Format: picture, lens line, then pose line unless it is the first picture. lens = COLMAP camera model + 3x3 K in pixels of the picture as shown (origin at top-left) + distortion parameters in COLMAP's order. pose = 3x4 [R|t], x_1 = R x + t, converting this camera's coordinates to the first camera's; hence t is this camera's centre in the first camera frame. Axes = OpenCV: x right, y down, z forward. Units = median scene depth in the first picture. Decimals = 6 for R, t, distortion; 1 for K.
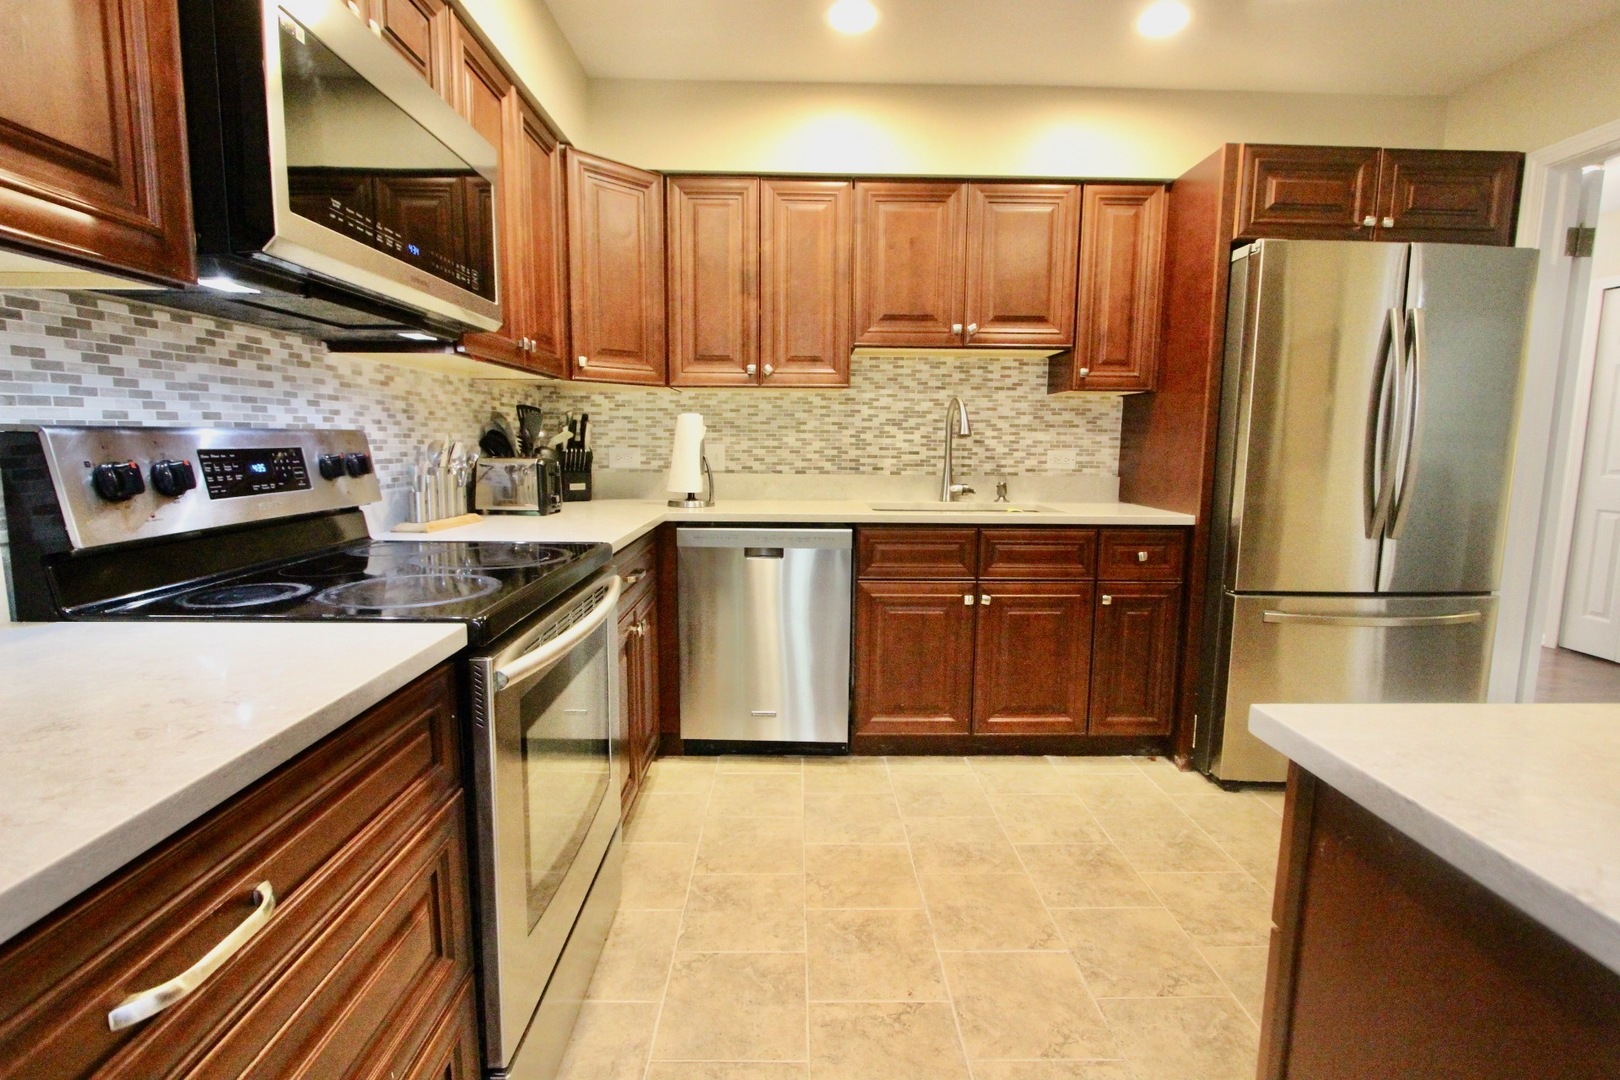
lens RADIAL K [[747.6, 0, 801.3], [0, 747.6, 536.2], [0, 0, 1]] dist [-0.019088, 0.004056]
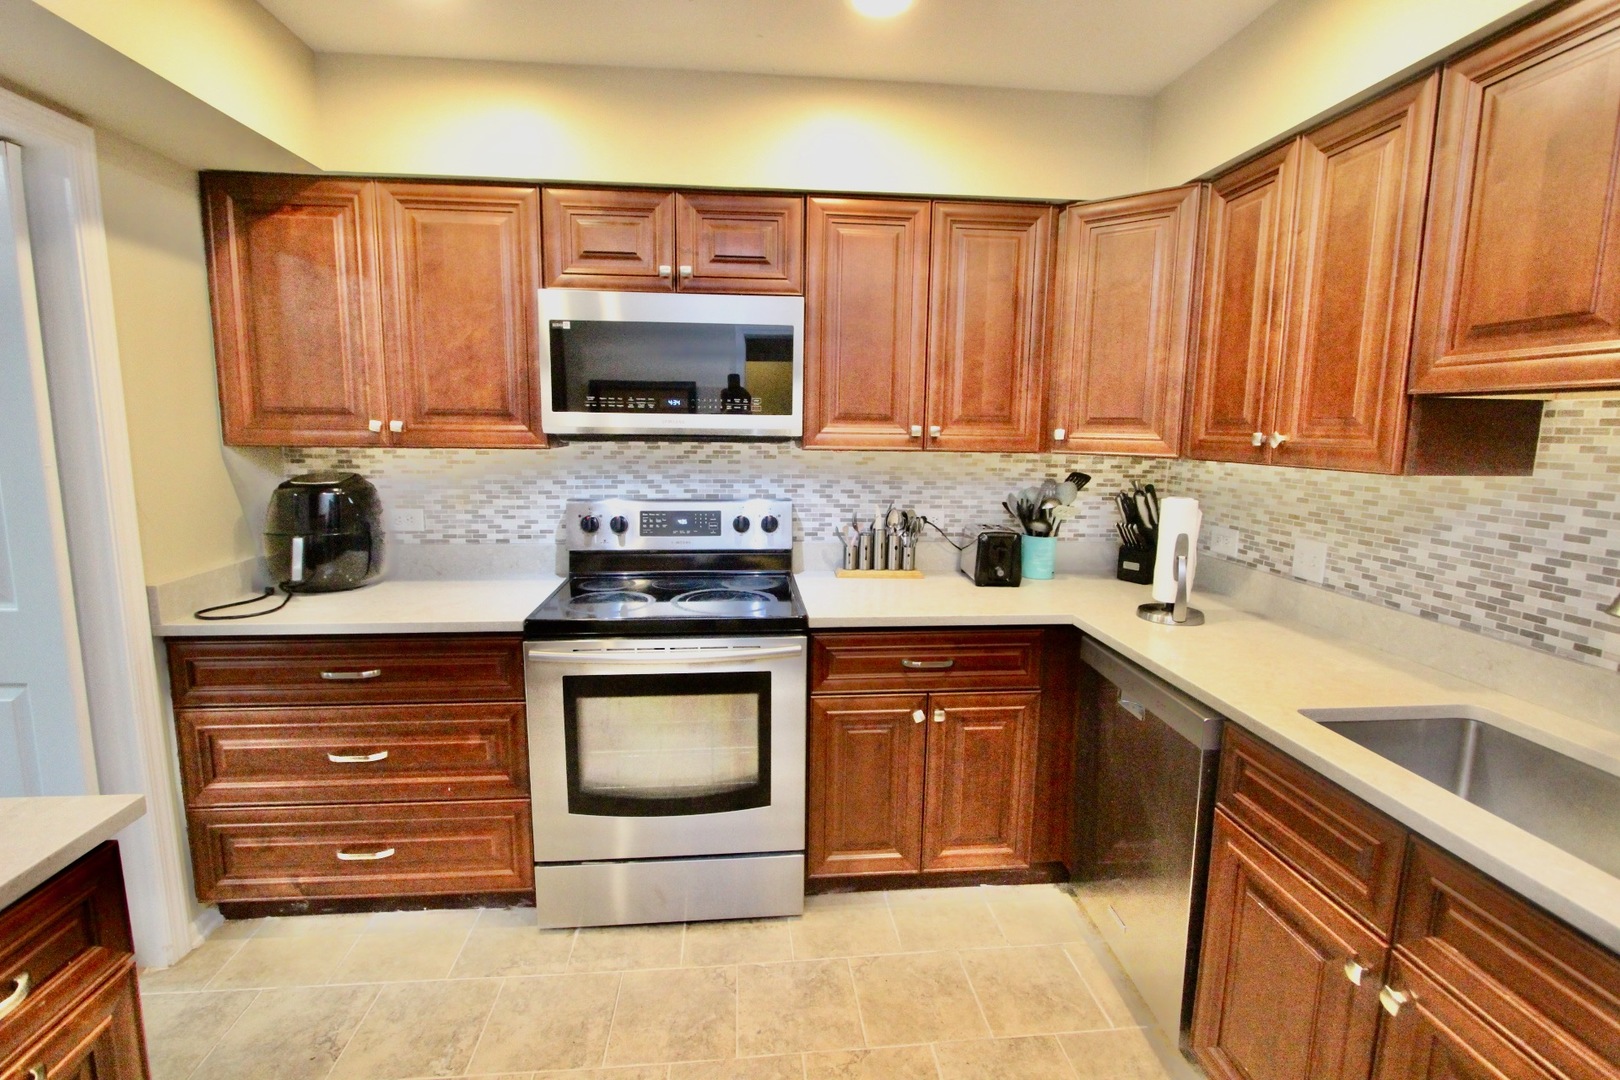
lens RADIAL K [[747.6, 0, 803.8], [0, 747.6, 532.0], [0, 0, 1]] dist [-0.019088, 0.004056]
pose [[0.076664, 0.137487, -0.987532, 0.493678], [-0.140311, 0.982079, 0.125836, -0.150455], [0.987135, 0.128914, 0.094581, 0.495160]]
